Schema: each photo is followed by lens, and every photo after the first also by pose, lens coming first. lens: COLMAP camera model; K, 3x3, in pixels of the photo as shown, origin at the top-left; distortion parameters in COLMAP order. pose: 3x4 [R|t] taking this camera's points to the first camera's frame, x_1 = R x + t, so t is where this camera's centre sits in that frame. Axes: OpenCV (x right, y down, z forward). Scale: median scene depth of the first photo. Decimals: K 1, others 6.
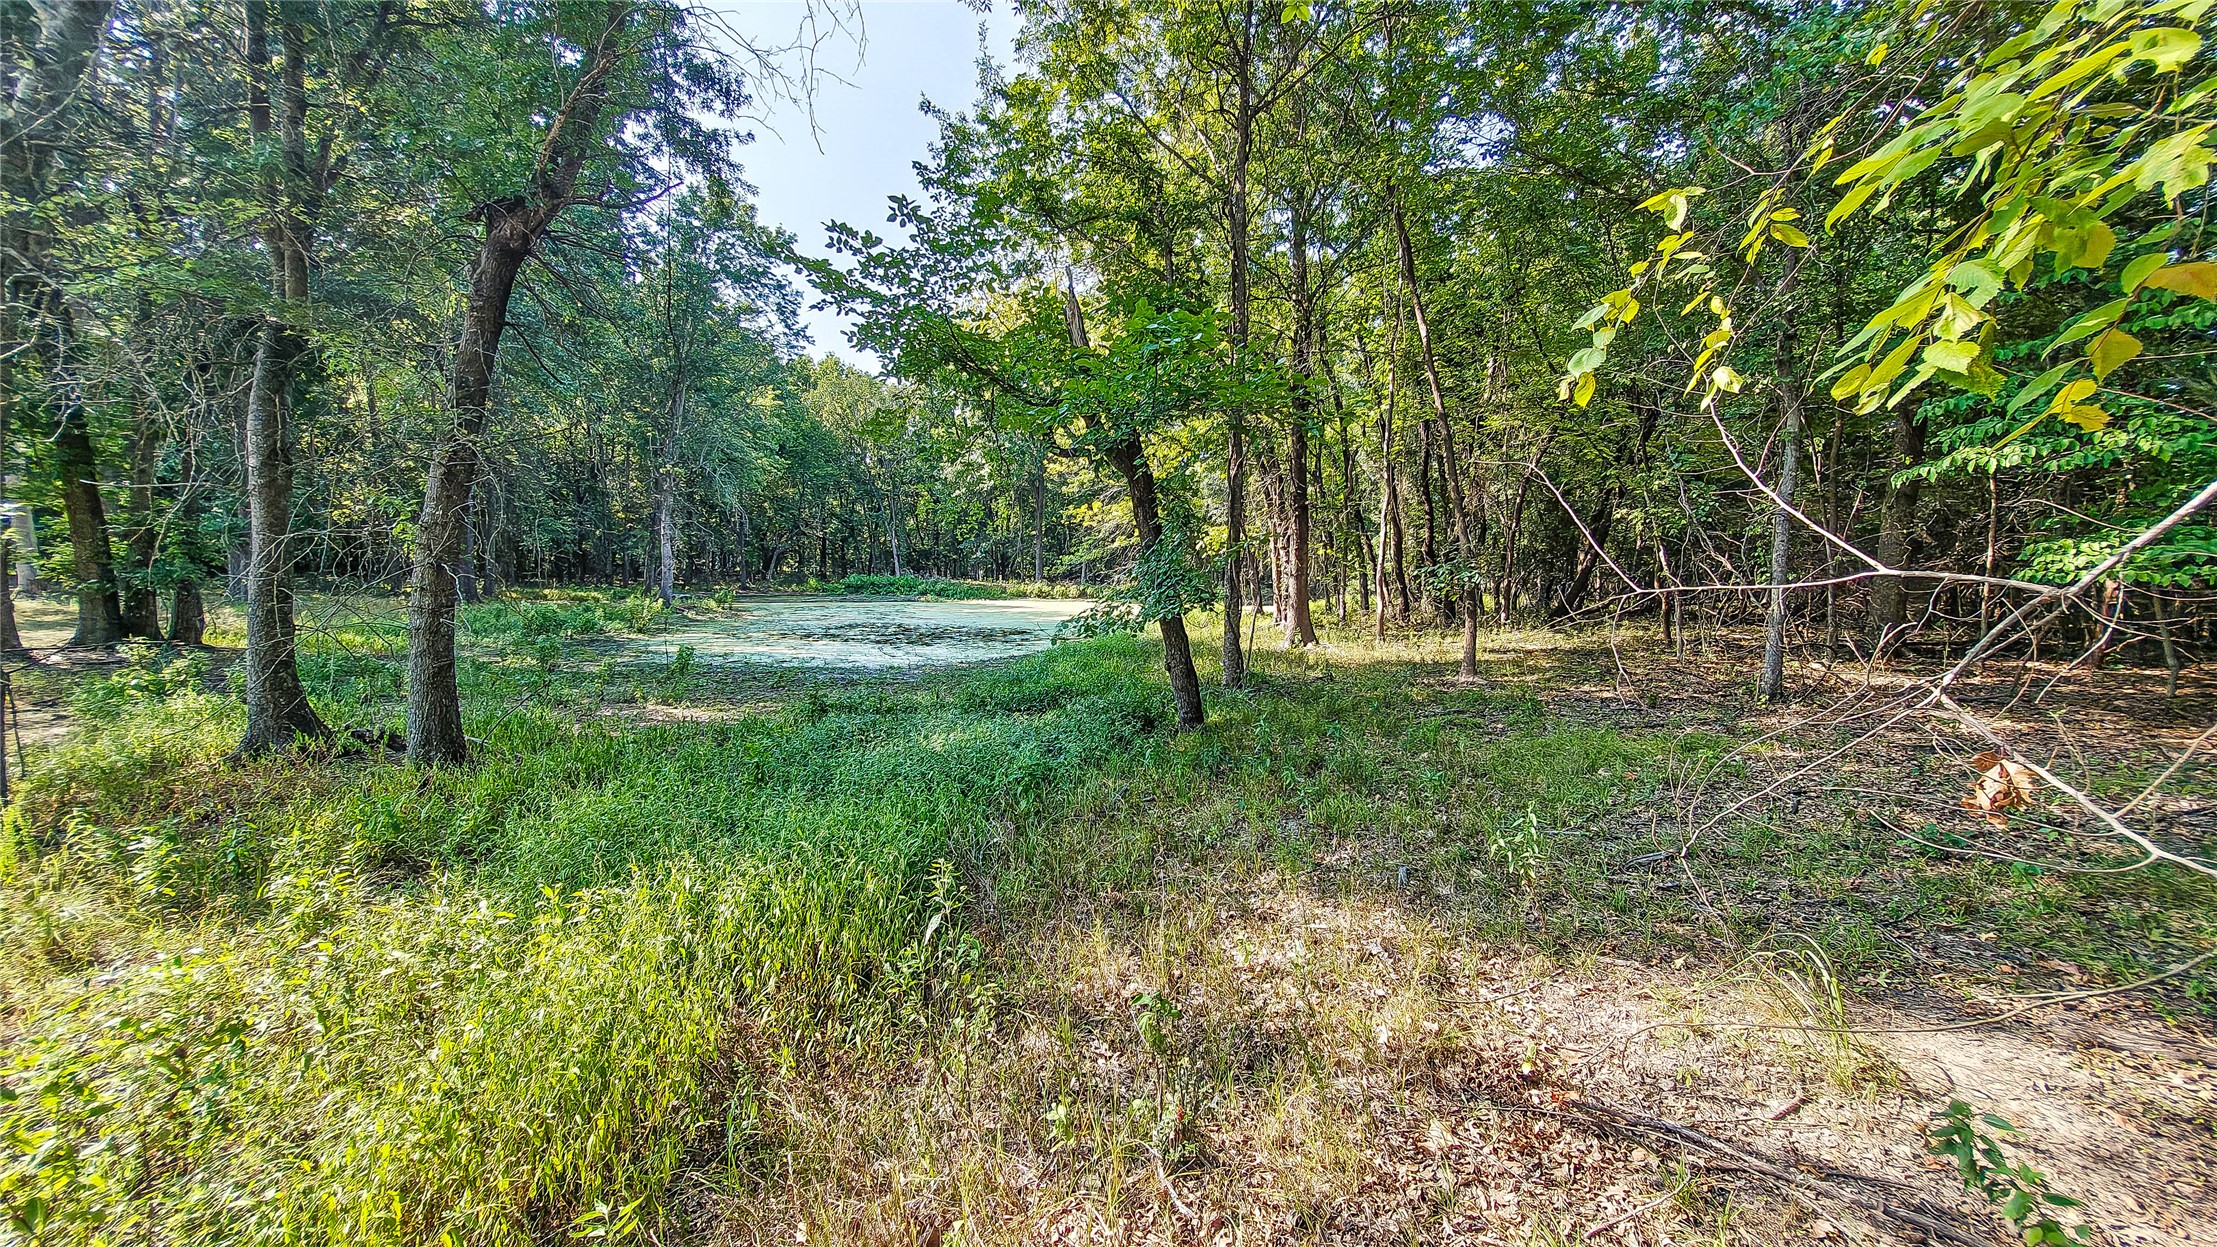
lens RADIAL K [[830.3, 0, 1106.5], [0, 830.3, 635.5], [0, 0, 1]] dist [-0.001156, 0.000197]
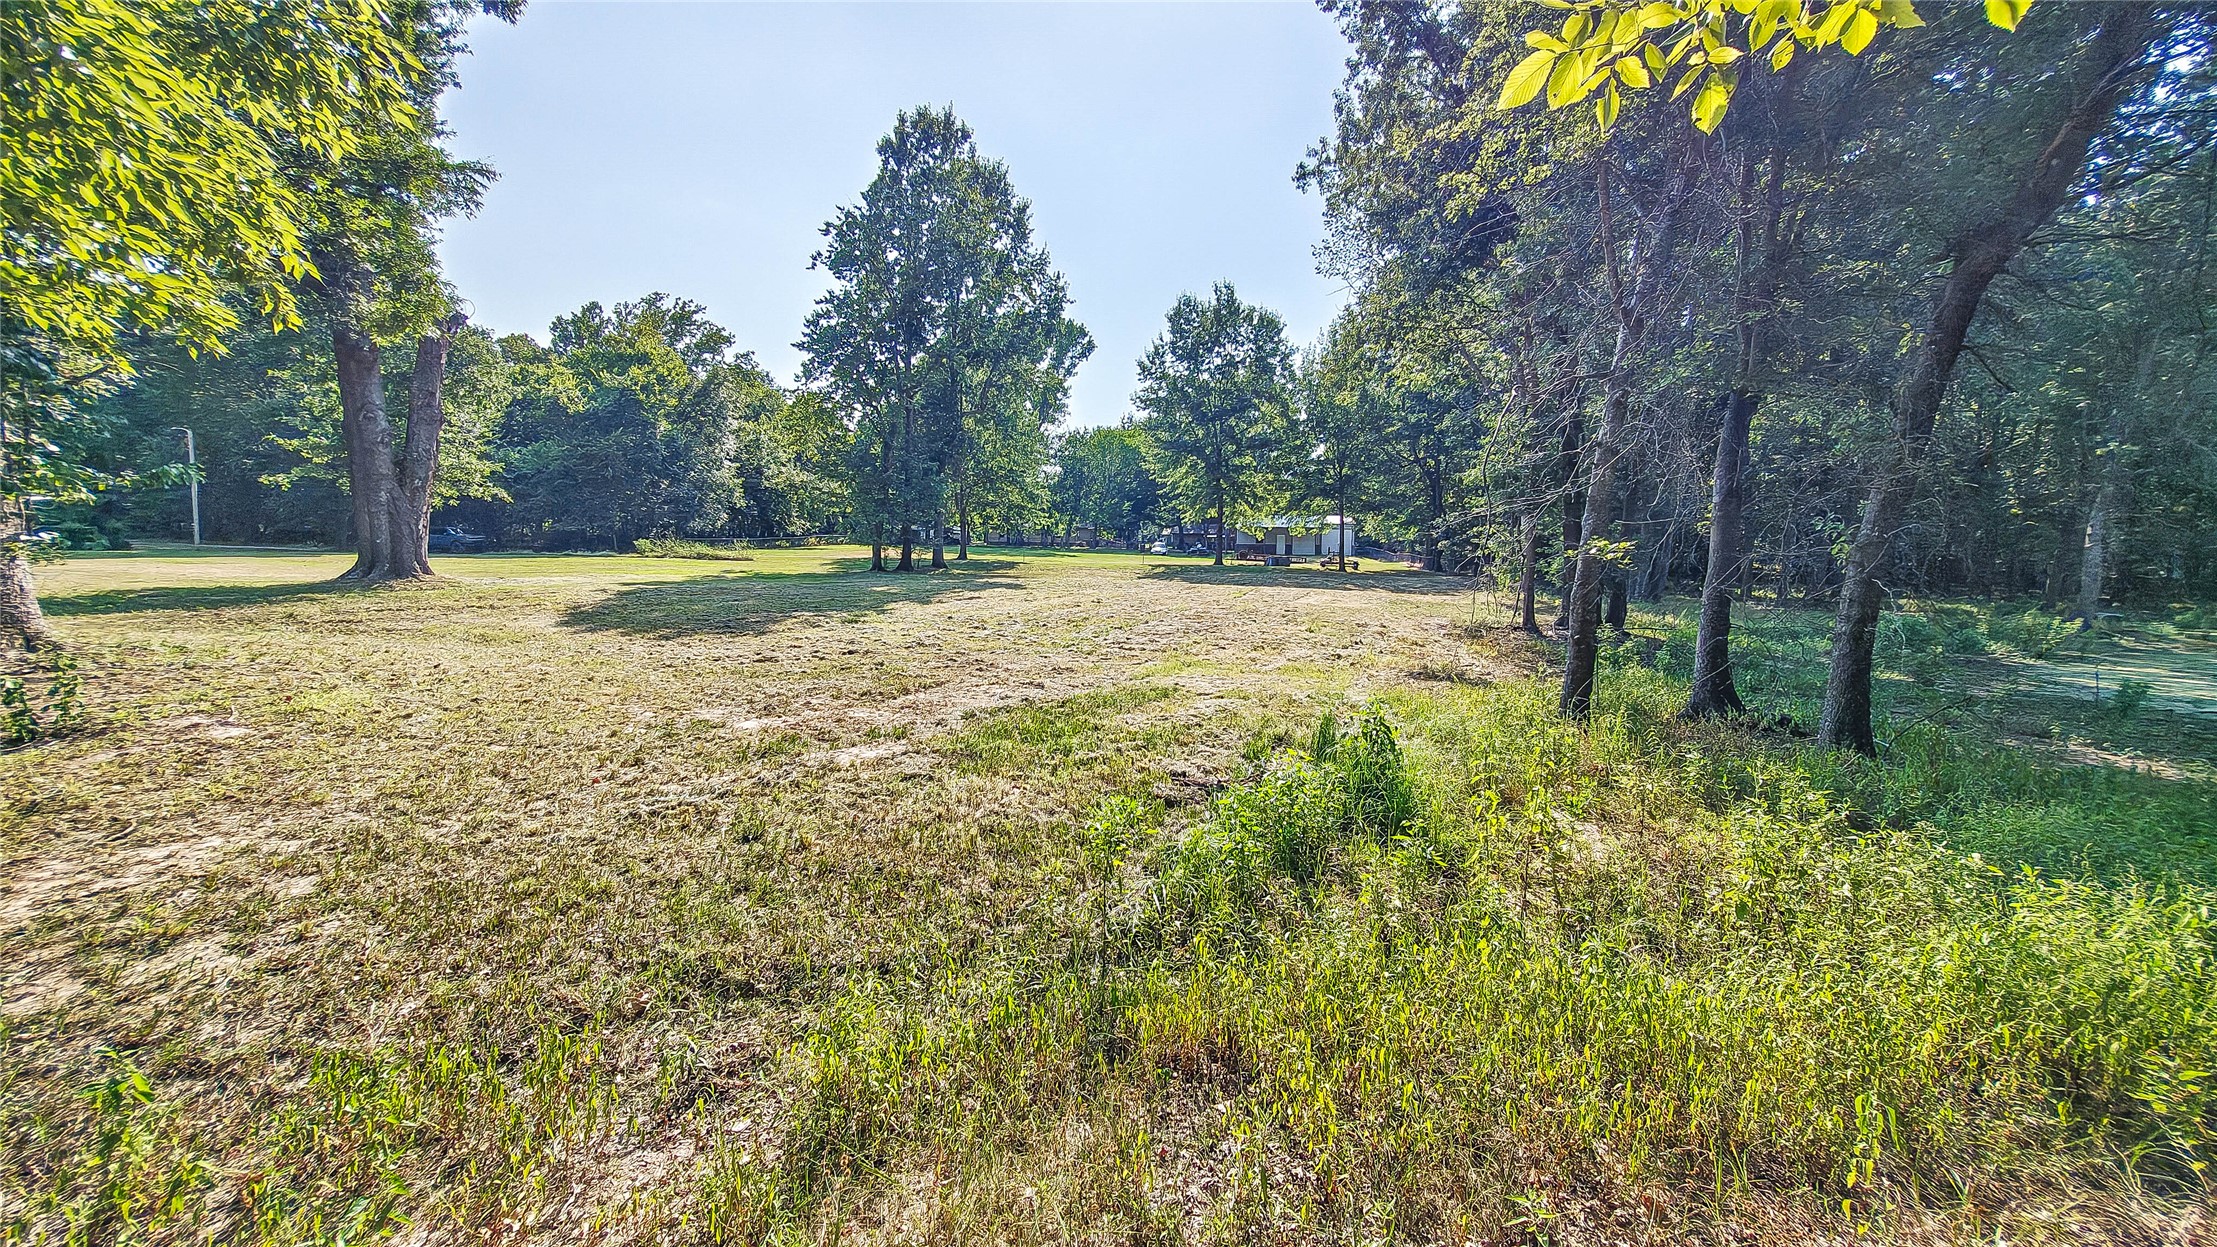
lens RADIAL K [[830.3, 0, 1106.5], [0, 830.3, 635.5], [0, 0, 1]] dist [-0.001156, 0.000197]
pose [[0.226044, 0.083271, -0.970551, 0.027339], [-0.088143, 0.994001, 0.064754, 0.003549], [0.970121, 0.070910, 0.232028, -0.108554]]
